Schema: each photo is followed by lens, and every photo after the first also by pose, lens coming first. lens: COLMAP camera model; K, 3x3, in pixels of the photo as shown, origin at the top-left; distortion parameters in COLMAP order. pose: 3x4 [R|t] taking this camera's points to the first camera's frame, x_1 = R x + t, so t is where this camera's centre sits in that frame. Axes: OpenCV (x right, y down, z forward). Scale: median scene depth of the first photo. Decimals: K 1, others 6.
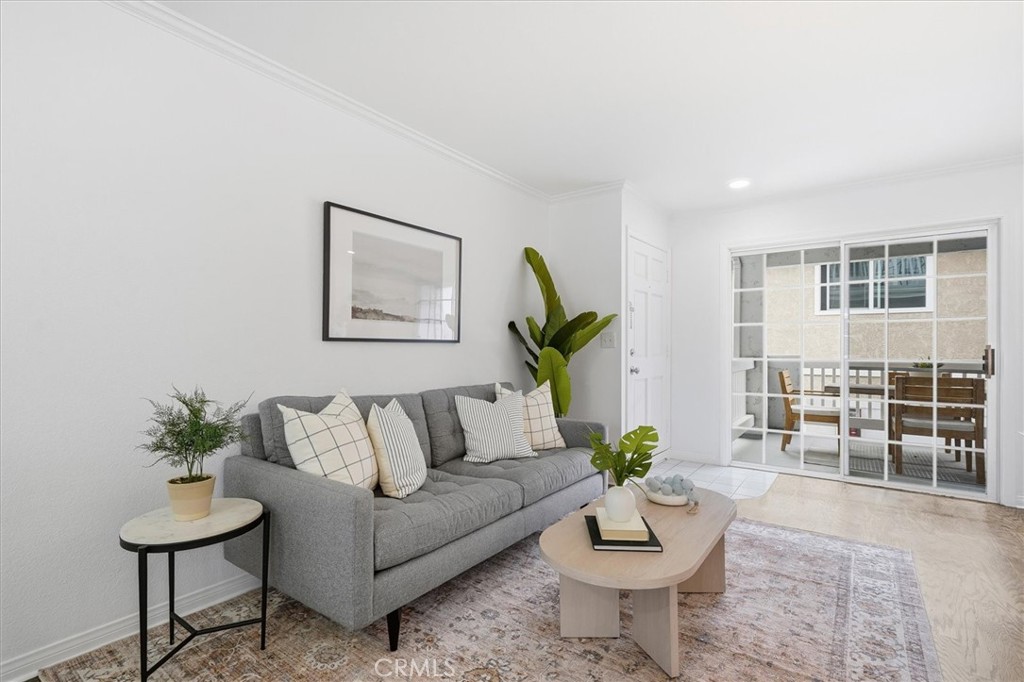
lens RADIAL K [[472.4, 0, 515.2], [0, 472.4, 344.2], [0, 0, 1]] dist [-0.001726, 0.002204]
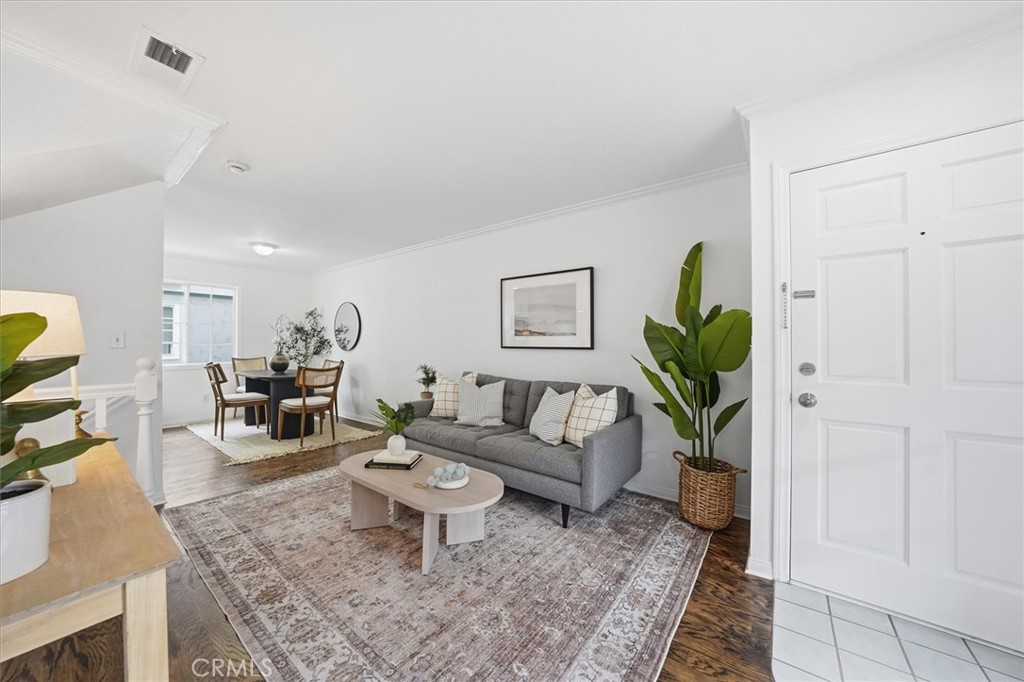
lens RADIAL K [[361.1, 0, 507.7], [0, 361.1, 341.4], [0, 0, 1]] dist [-0.003232, -0.000144]
pose [[-0.029873, -0.007420, -0.999526, 1.029509], [0.004048, 0.999963, -0.007544, -0.021783], [0.999546, -0.004271, -0.029842, 0.969881]]
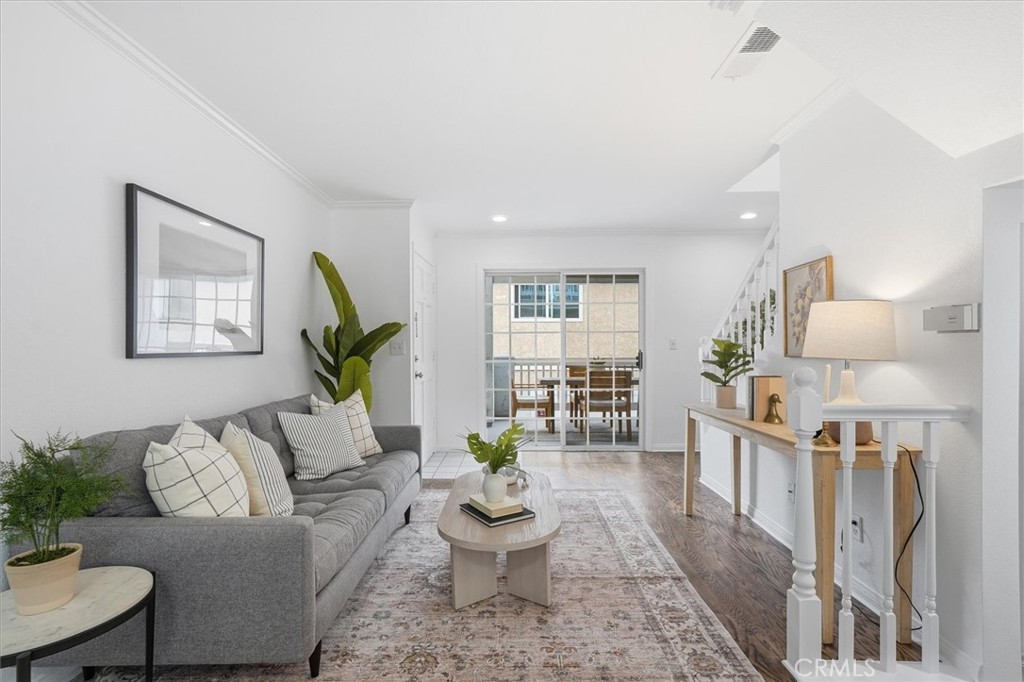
lens RADIAL K [[472.4, 0, 509.0], [0, 472.4, 347.1], [0, 0, 1]] dist [-0.001726, 0.002204]
pose [[0.817226, -0.007860, 0.576264, -0.306428], [0.001881, 0.999938, 0.010971, -0.030110], [-0.576315, -0.007881, 0.817190, -0.020751]]
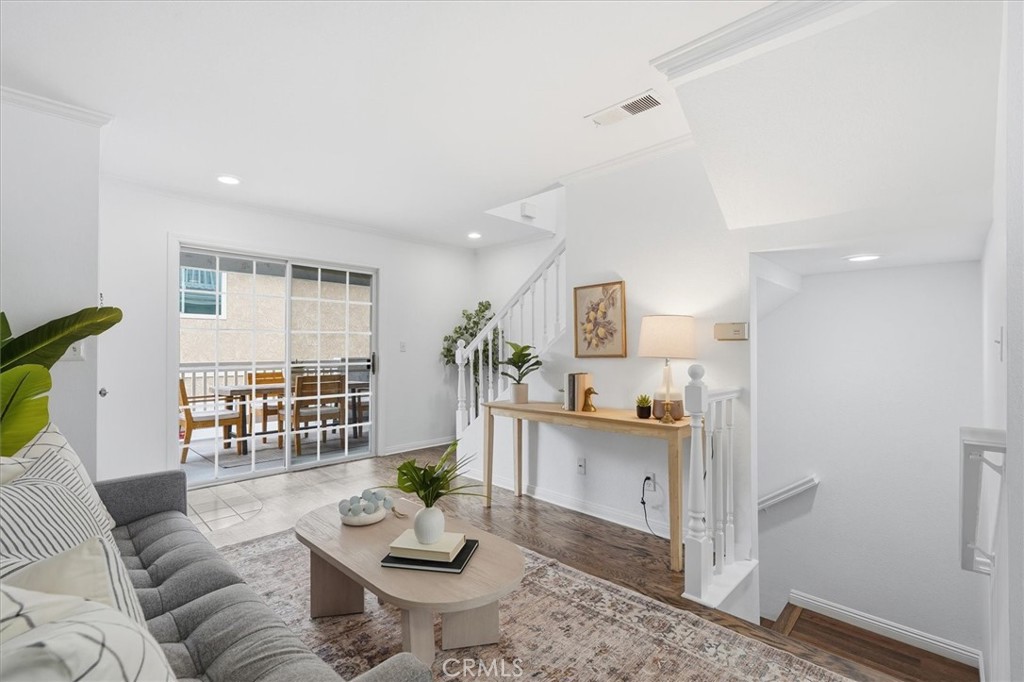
lens RADIAL K [[455.9, 0, 505.2], [0, 455.9, 340.7], [0, 0, 1]] dist [-0.009170, -0.000268]
pose [[0.152881, 0.013827, 0.988148, -0.466822], [-0.008903, 0.999881, -0.012613, -0.024592], [-0.988205, -0.006869, 0.152985, 0.468694]]
